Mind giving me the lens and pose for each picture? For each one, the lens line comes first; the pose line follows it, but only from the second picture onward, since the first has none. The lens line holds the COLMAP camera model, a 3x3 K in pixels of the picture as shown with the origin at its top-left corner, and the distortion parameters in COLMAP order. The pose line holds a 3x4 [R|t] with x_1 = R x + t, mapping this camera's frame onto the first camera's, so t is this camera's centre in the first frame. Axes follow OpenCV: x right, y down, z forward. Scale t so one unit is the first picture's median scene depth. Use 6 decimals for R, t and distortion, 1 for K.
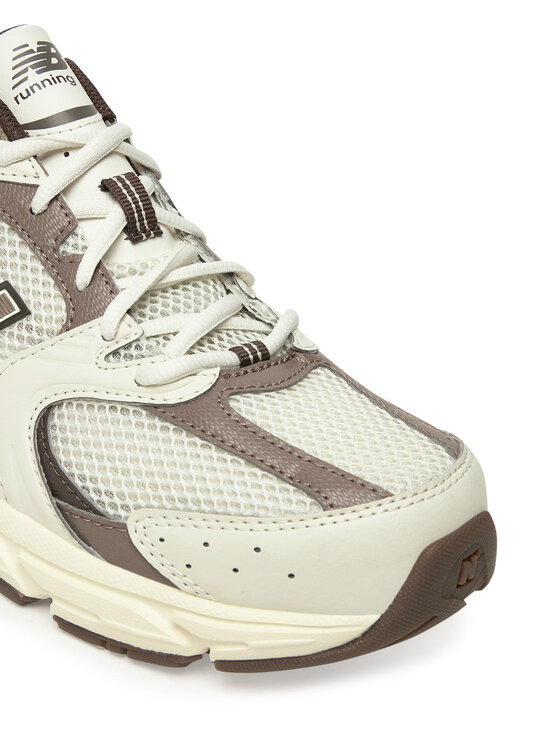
lens RADIAL K [[1310.3, 0, 280.0], [0, 1310.3, 373.0], [0, 0, 1]] dist [-0.022478, -0.160955]
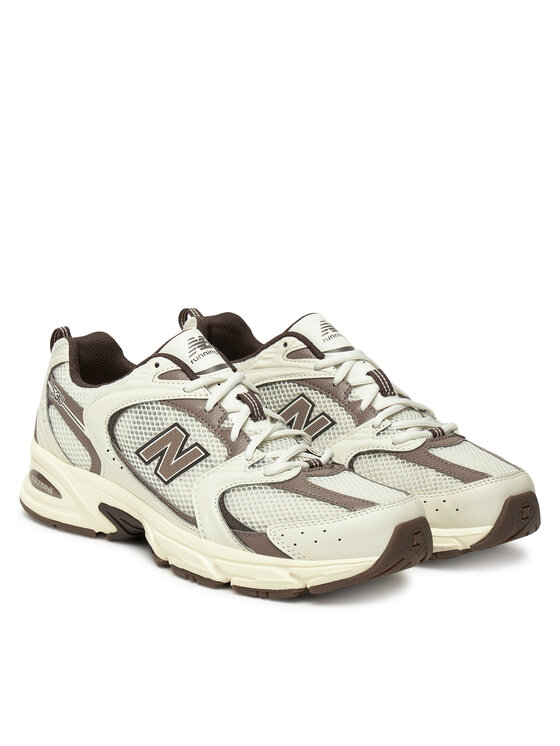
lens RADIAL K [[2195.1, 0, 280.0], [0, 2195.1, 373.0], [0, 0, 1]] dist [0.011972, 0.021750]
pose [[0.997237, -0.073980, 0.006781, -0.091174], [0.073278, 0.964527, -0.253611, 0.756765], [0.012222, 0.253407, 0.967282, -2.554934]]
